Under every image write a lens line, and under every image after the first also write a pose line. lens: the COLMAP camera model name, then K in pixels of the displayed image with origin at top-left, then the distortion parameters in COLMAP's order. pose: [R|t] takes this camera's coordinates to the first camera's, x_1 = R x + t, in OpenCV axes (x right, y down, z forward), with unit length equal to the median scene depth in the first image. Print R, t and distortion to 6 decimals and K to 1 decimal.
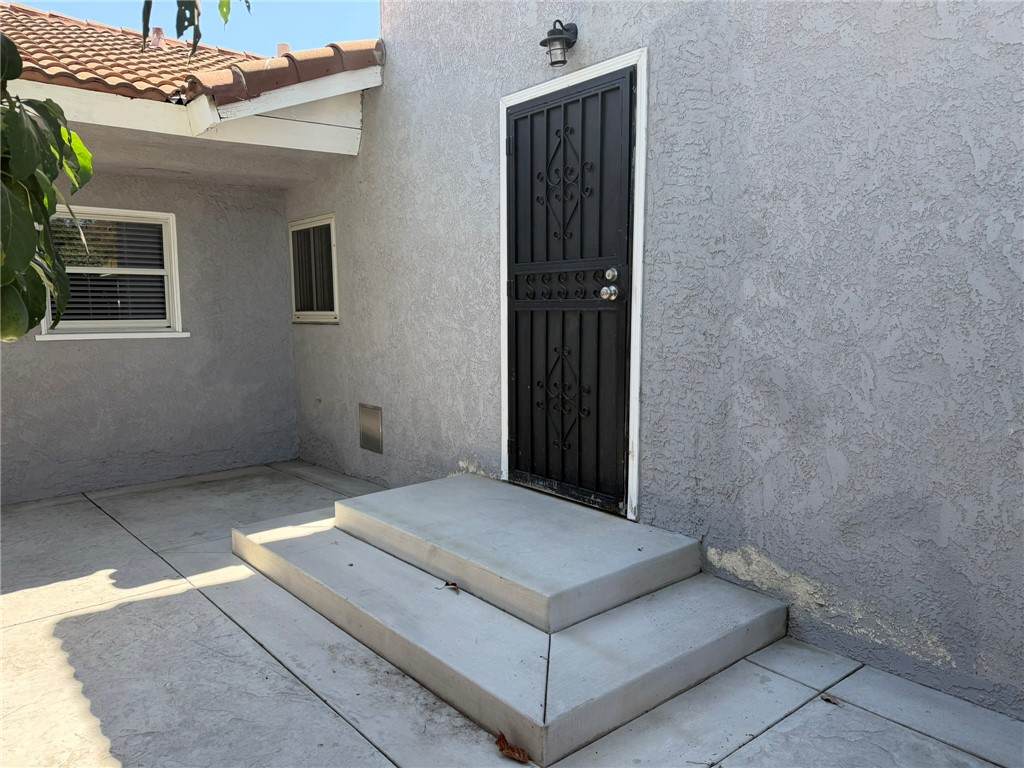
lens RADIAL K [[715.3, 0, 512.0], [0, 715.3, 384.0], [0, 0, 1]] dist [0.101215, -0.169265]
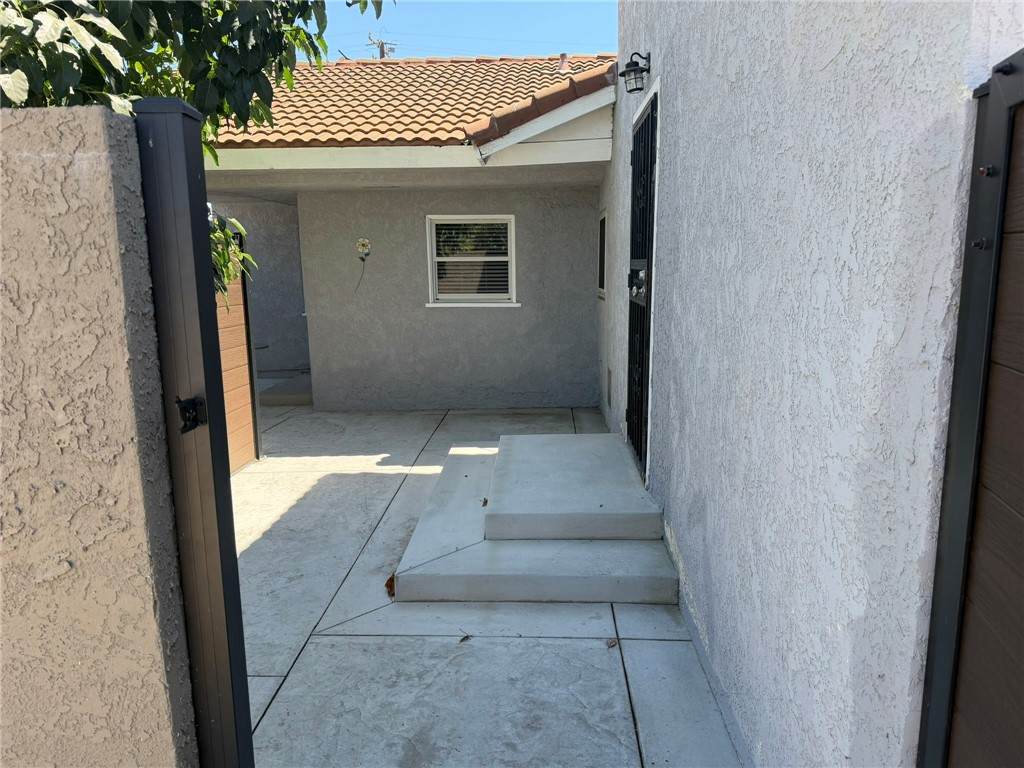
lens RADIAL K [[715.3, 0, 512.0], [0, 715.3, 384.0], [0, 0, 1]] dist [0.101215, -0.169265]
pose [[0.737373, 0.106800, -0.666989, 0.644403], [-0.063317, 0.994002, 0.089163, -0.056892], [0.672511, -0.023515, 0.739713, -0.000547]]
